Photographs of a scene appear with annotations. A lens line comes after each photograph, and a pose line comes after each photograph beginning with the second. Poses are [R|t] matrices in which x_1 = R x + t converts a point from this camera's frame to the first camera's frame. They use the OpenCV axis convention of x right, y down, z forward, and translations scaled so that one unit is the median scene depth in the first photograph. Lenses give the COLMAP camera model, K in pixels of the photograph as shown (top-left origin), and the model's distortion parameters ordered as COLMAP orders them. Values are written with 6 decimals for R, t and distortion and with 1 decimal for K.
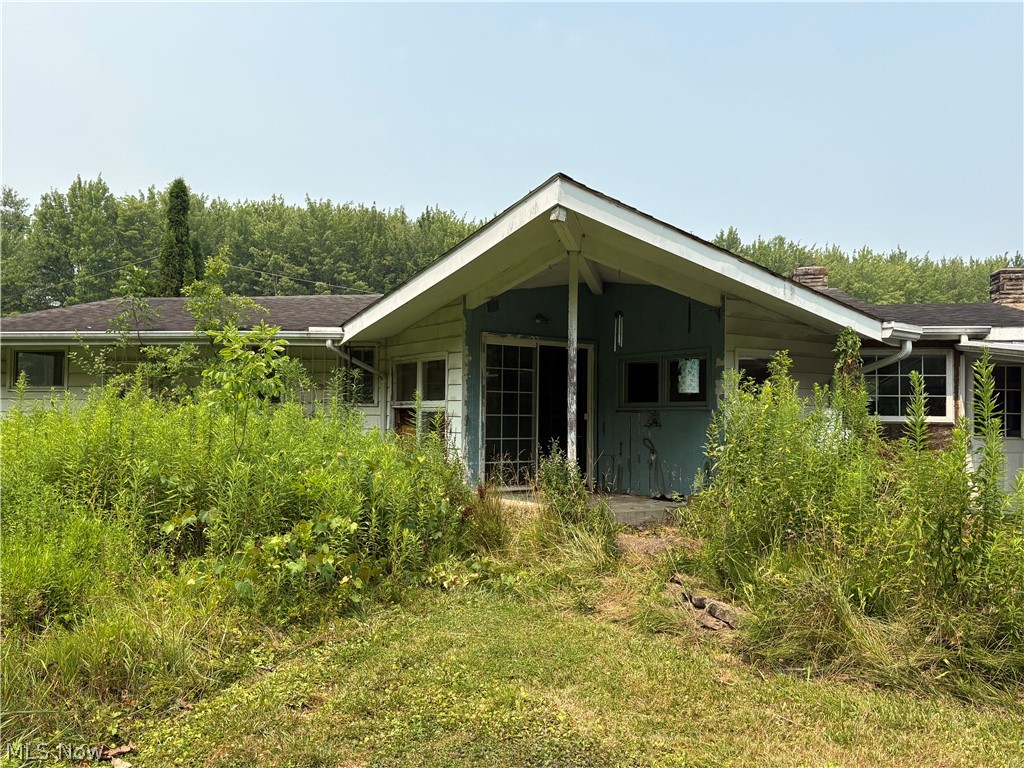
lens RADIAL K [[851.4, 0, 512.7], [0, 851.4, 385.3], [0, 0, 1]] dist [0.058213, -0.063335]
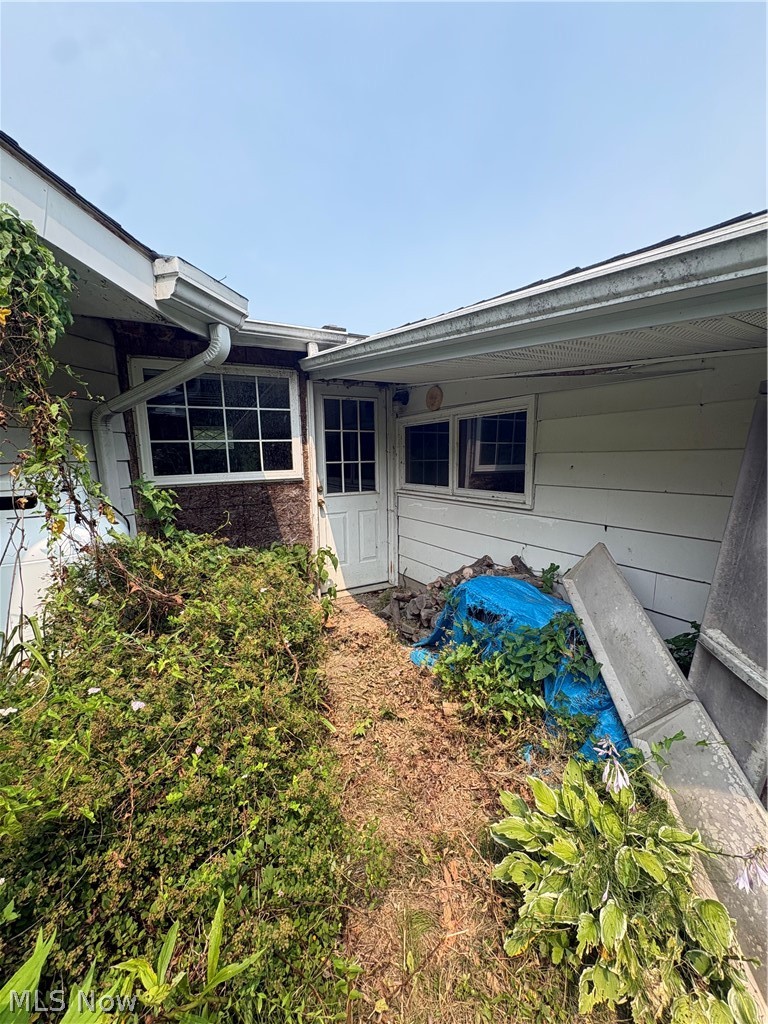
lens RADIAL K [[407.8, 0, 378.1], [0, 407.8, 511.4], [0, 0, 1]] dist [0.003188, 0.000470]
pose [[0.762893, -0.124975, 0.634331, 0.318524], [0.013426, 0.983990, 0.177717, 0.010701], [-0.646385, -0.127062, 0.752357, 0.653410]]
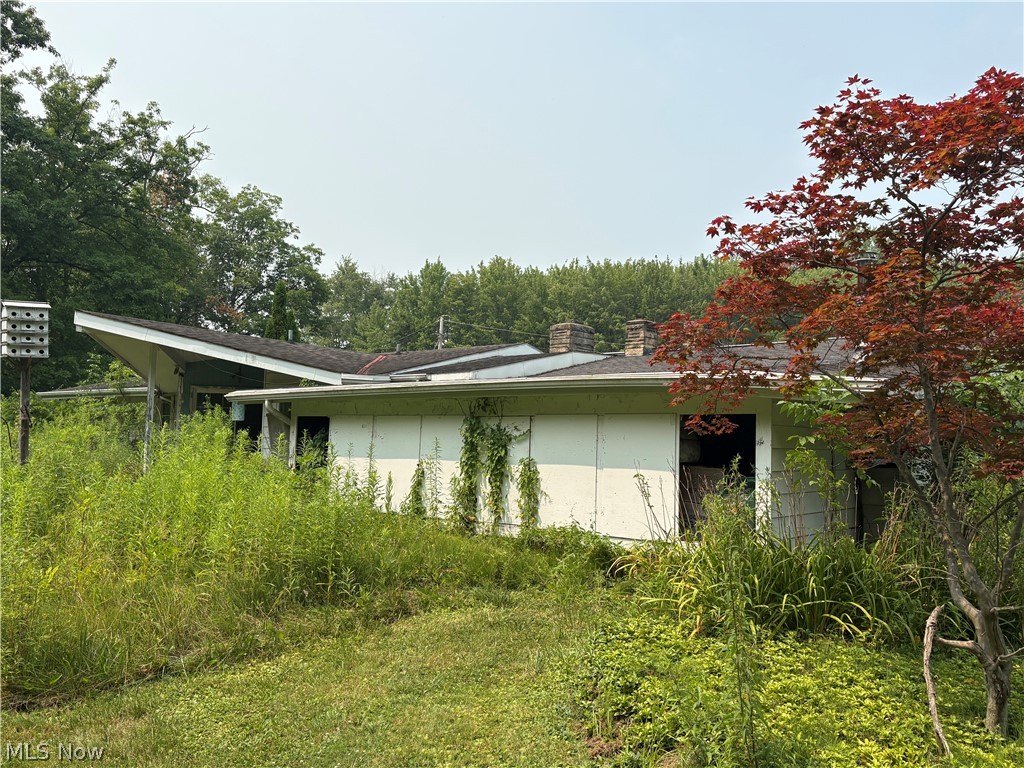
lens RADIAL K [[851.4, 0, 521.1], [0, 851.4, 383.1], [0, 0, 1]] dist [0.058213, -0.063335]
pose [[0.887001, -0.027856, -0.460926, 1.216686], [0.003271, 0.998533, -0.054052, 0.022959], [0.461756, 0.046436, 0.885791, -0.179619]]
